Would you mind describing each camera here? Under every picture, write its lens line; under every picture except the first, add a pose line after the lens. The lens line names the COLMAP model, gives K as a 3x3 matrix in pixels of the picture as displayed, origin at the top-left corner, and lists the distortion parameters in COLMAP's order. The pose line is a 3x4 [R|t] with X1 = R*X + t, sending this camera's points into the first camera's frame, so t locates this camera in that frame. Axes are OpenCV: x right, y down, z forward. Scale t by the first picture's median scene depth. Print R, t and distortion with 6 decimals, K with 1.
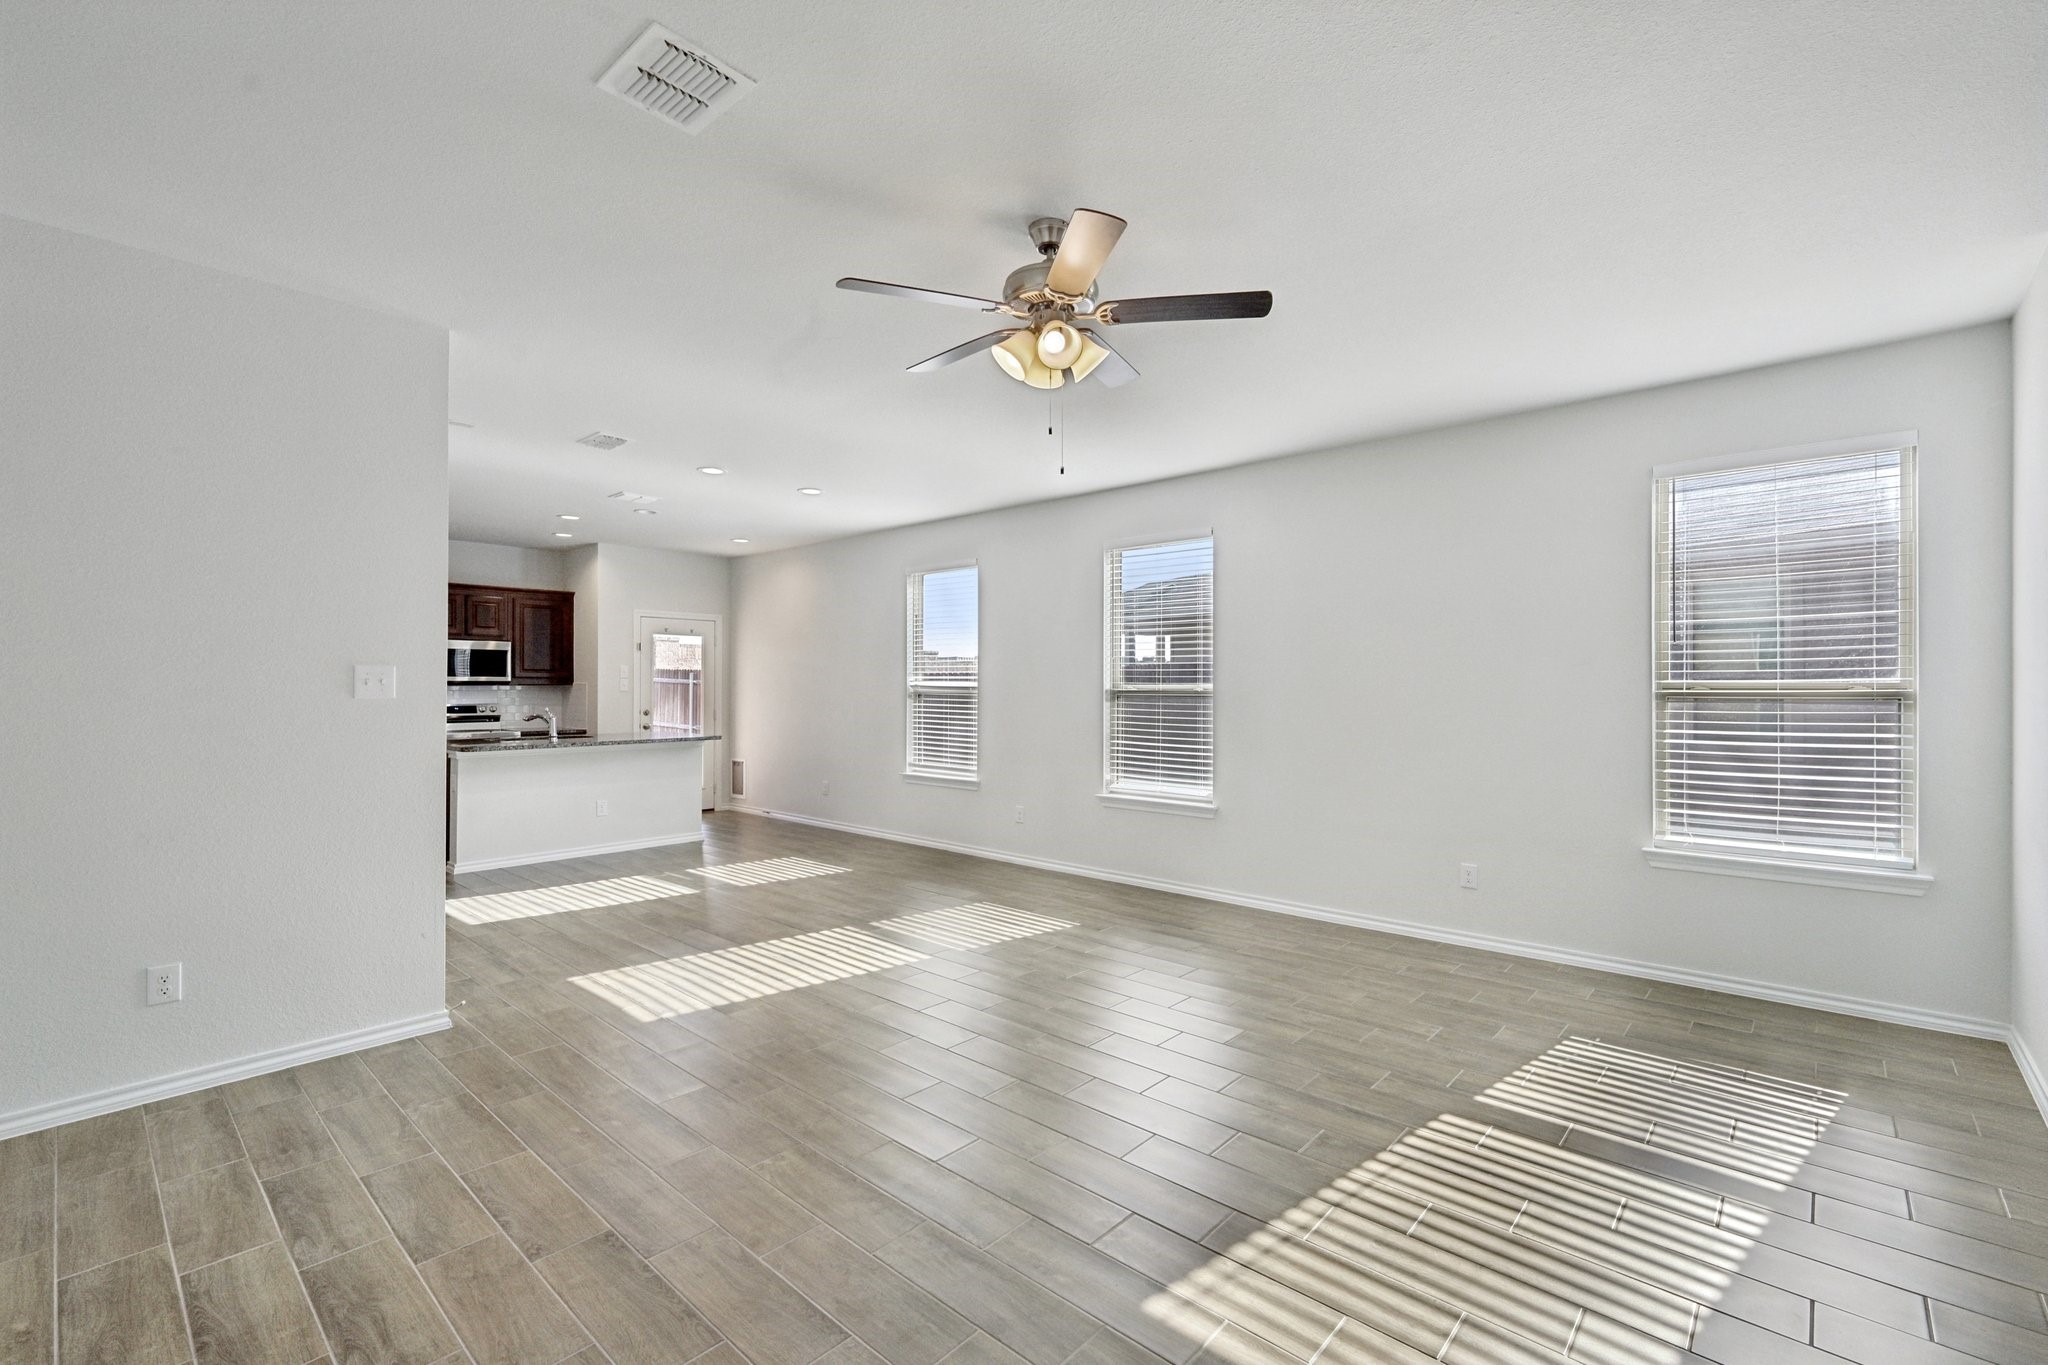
lens RADIAL K [[886.0, 0, 1012.3], [0, 886.0, 684.6], [0, 0, 1]] dist [0.000862, 0.000617]
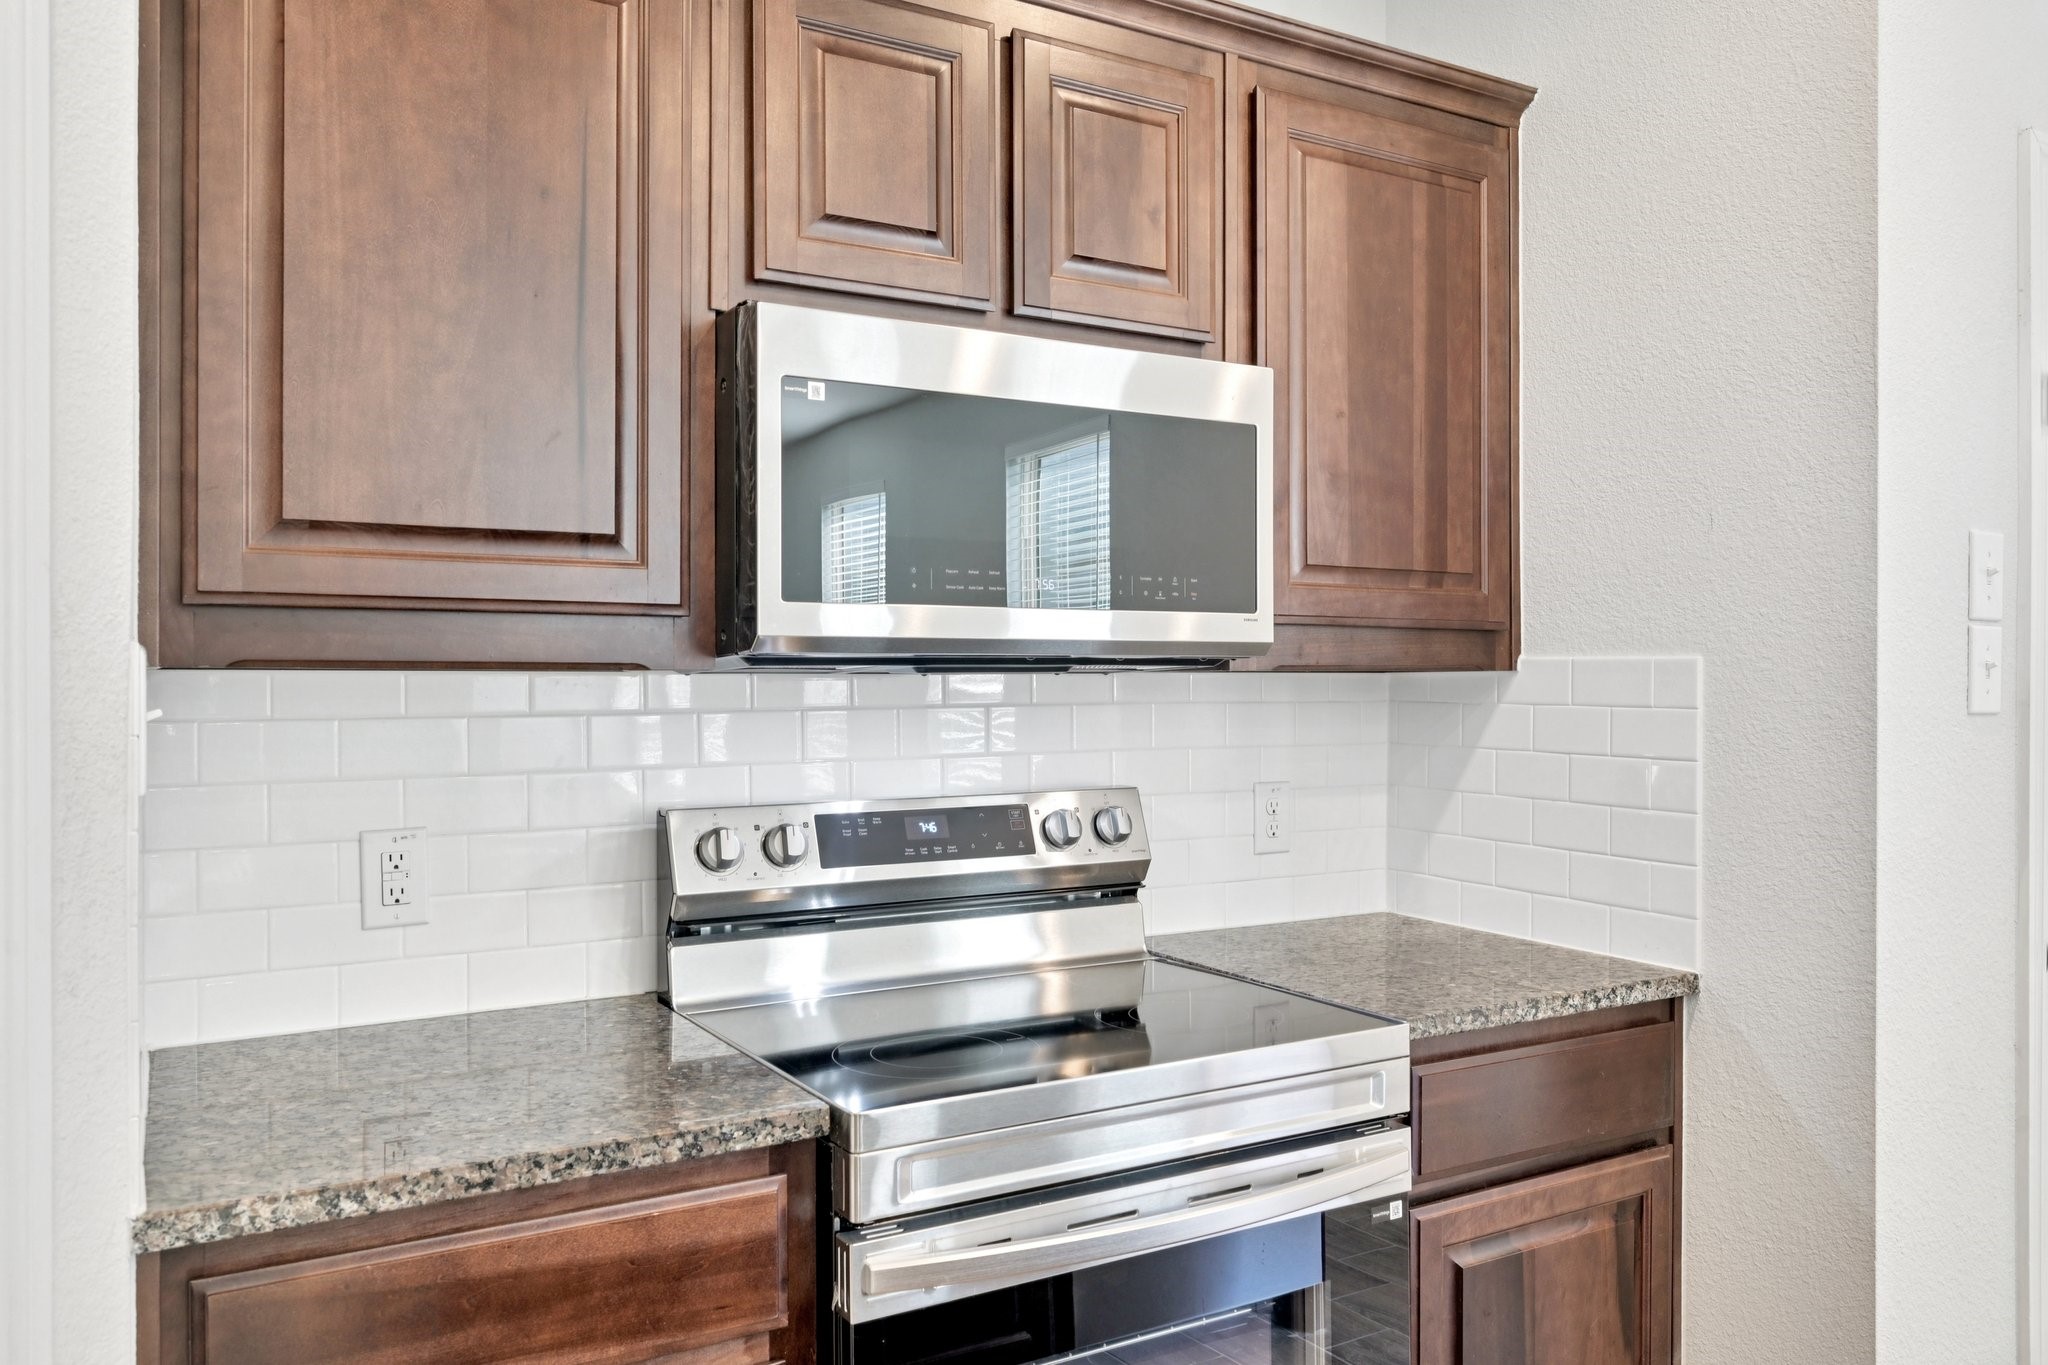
lens RADIAL K [[1503.0, 0, 987.1], [0, 1503.0, 686.2], [0, 0, 1]] dist [0.004368, -0.009728]
pose [[0.958297, 0.001700, -0.285768, -0.661470], [0.000938, 0.999958, 0.009096, 0.000894], [0.285771, -0.008985, 0.958256, 0.922966]]
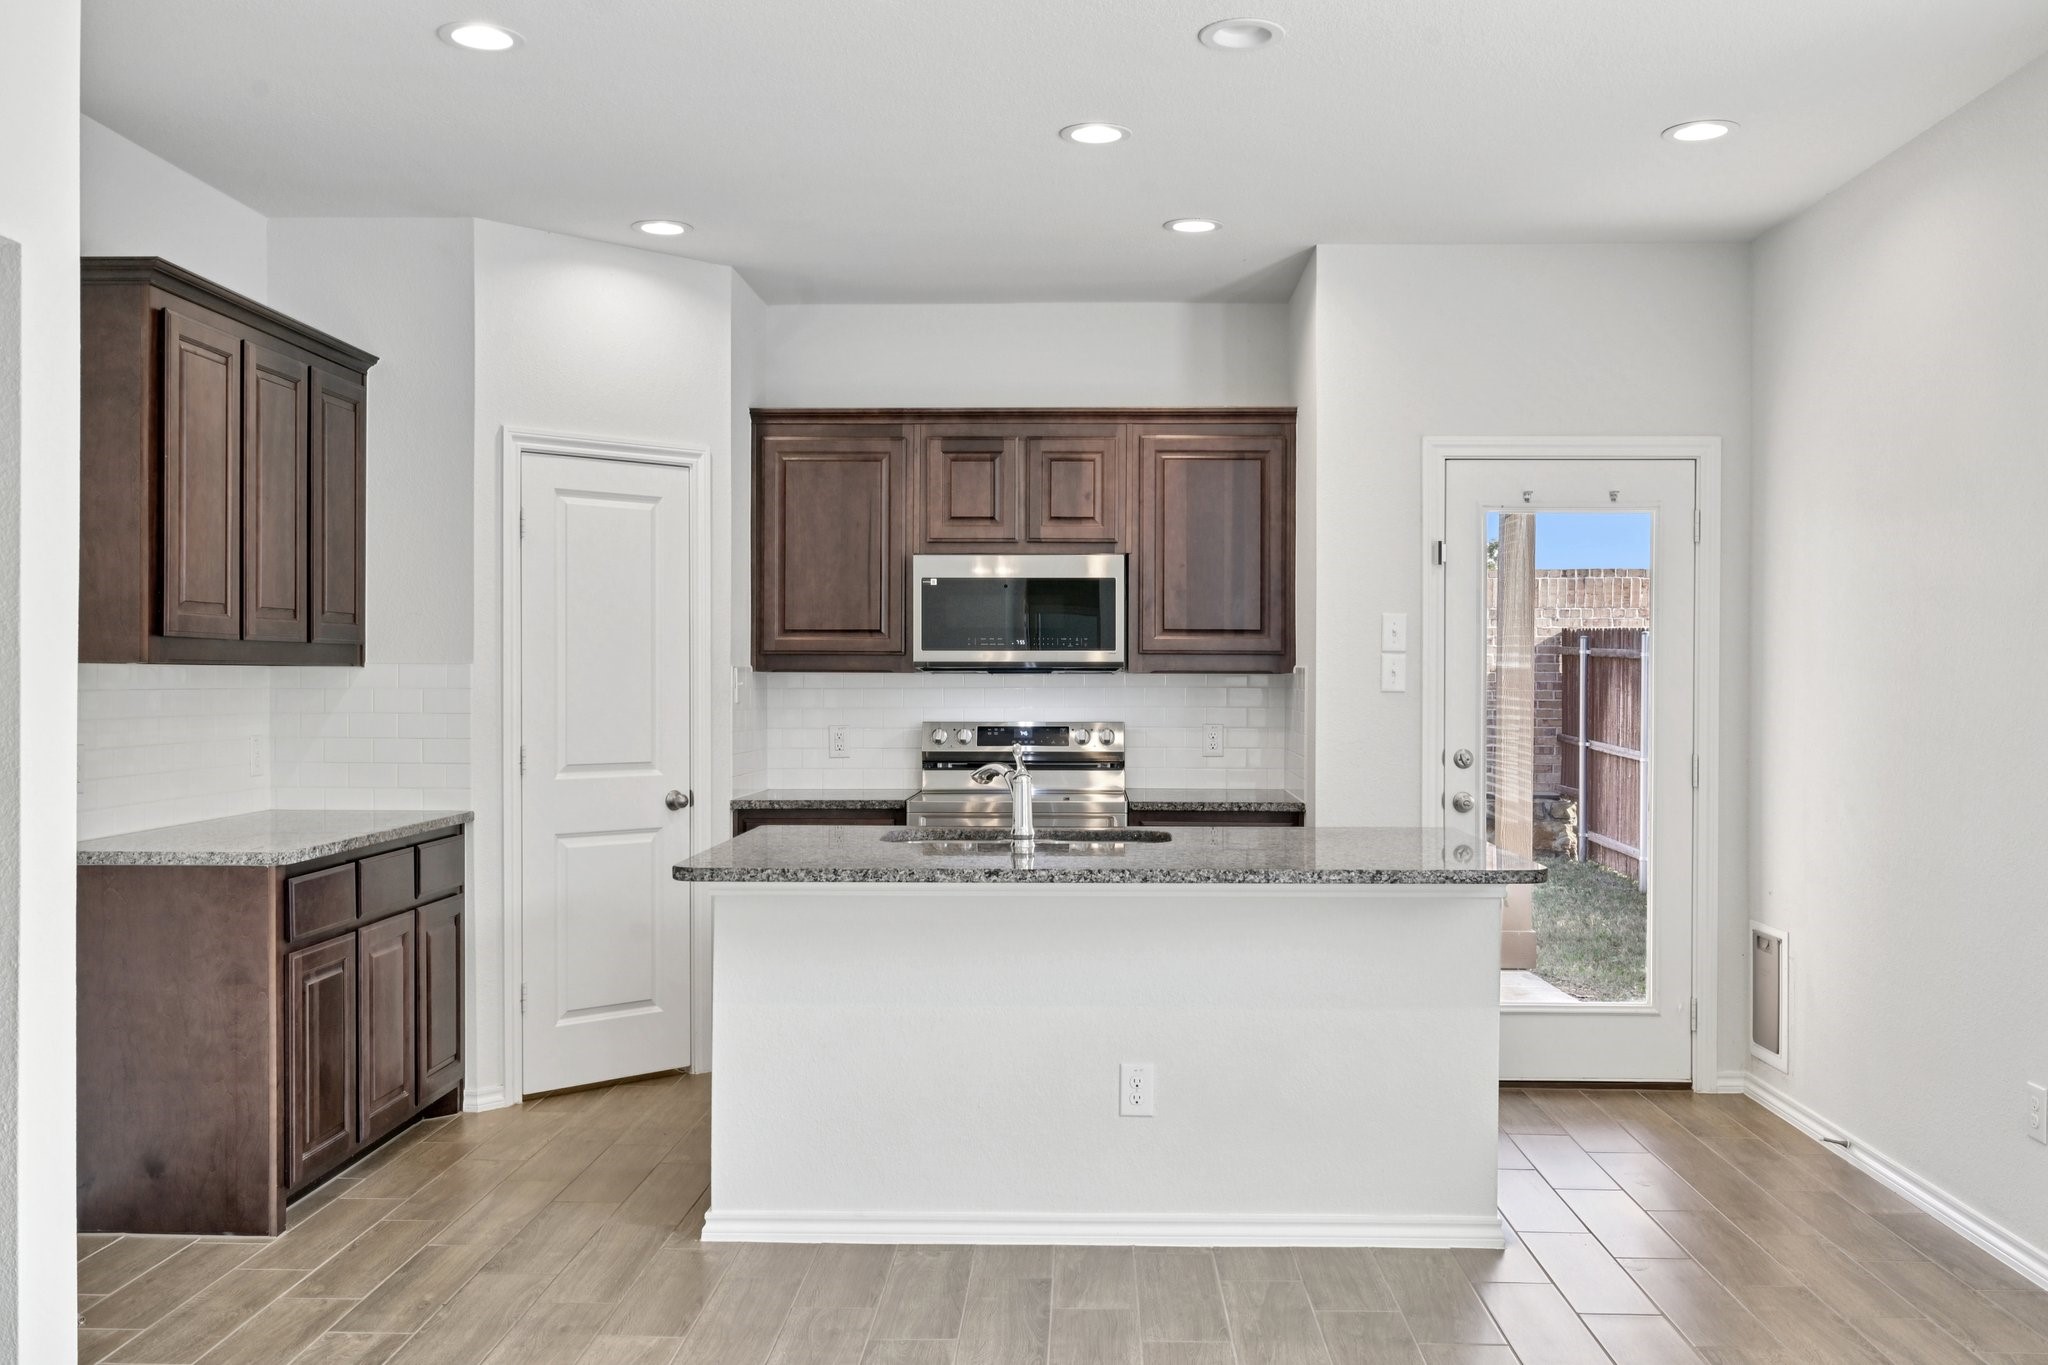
lens RADIAL K [[1772.7, 0, 1039.0], [0, 1772.7, 697.4], [0, 0, 1]] dist [-0.001209, -0.006808]
pose [[0.660493, 0.010645, -0.750757, -0.043431], [-0.001004, 0.999911, 0.013295, 0.001197], [0.750832, -0.008028, 0.660445, 0.595735]]
